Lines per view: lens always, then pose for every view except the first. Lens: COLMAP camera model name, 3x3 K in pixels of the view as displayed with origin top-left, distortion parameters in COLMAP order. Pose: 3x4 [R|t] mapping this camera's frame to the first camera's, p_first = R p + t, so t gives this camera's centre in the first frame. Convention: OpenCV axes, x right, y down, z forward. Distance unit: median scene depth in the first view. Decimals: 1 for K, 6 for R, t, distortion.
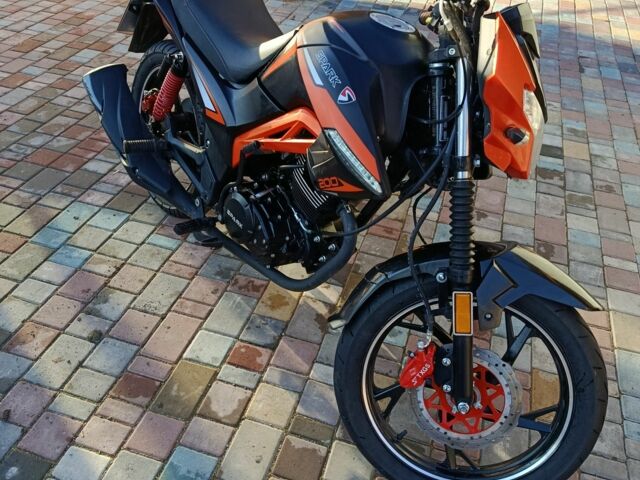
lens RADIAL K [[585.1, 0, 320.0], [0, 585.1, 240.0], [0, 0, 1]] dist [0.097174, -0.199606]
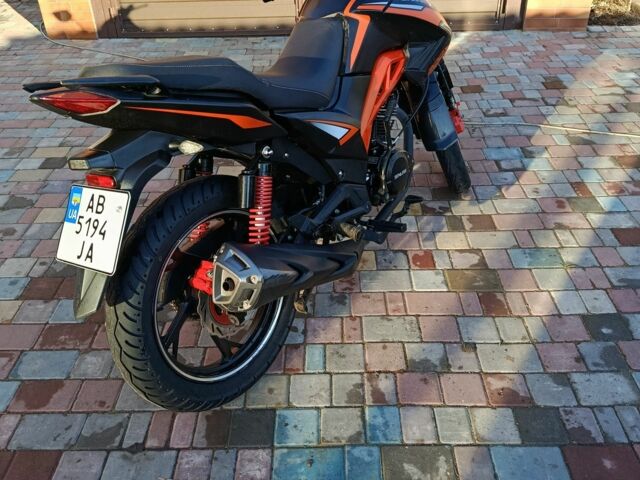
lens RADIAL K [[585.1, 0, 320.0], [0, 585.1, 240.0], [0, 0, 1]] dist [0.097174, -0.199606]
pose [[-0.286503, -0.589374, 0.755350, -0.982932], [0.597193, 0.506643, 0.621831, -0.735341], [-0.749184, 0.629246, 0.206815, 0.874444]]
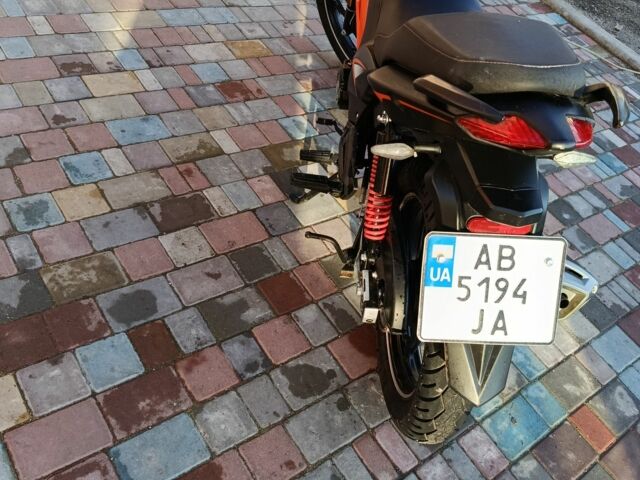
lens RADIAL K [[585.1, 0, 320.0], [0, 585.1, 240.0], [0, 0, 1]] dist [0.097174, -0.199606]
pose [[-0.747185, -0.634629, 0.197388, -0.306586], [0.080570, 0.208311, 0.974738, -0.995735], [-0.659715, 0.744213, -0.104515, 1.348537]]
